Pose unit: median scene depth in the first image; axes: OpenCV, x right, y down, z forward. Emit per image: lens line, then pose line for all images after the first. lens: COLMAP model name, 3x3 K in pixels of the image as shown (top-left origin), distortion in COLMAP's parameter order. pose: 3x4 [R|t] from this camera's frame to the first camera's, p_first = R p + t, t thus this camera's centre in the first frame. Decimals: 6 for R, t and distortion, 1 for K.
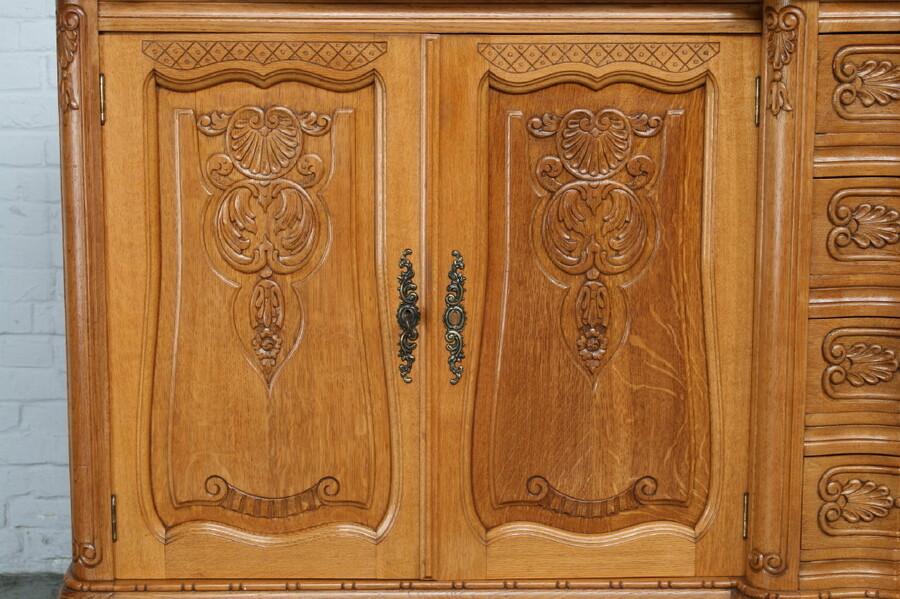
lens RADIAL K [[2016.0, 0, 452.5], [0, 2016.0, 299.7], [0, 0, 1]] dist [0.052671, 0.000000]
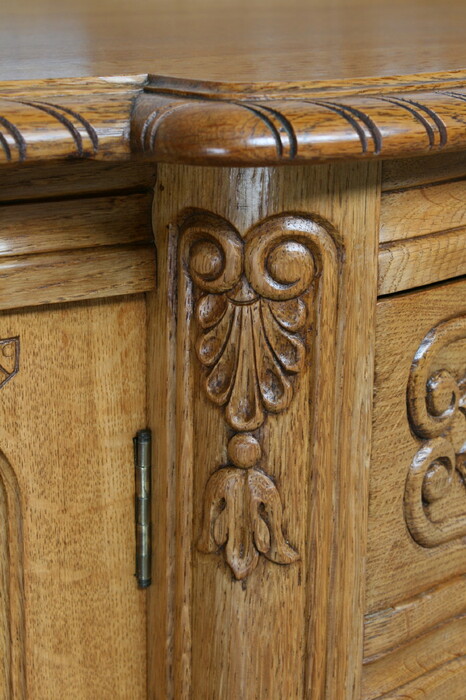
lens RADIAL K [[1635.7, 0, 233.6], [0, 1635.7, 348.9], [0, 0, 1]] dist [0.048688, 0.000000]
pose [[0.855721, -0.126012, 0.501859, 0.045050], [0.075431, 0.989911, 0.119940, -0.152669], [-0.511909, -0.064780, 0.856593, 0.802319]]
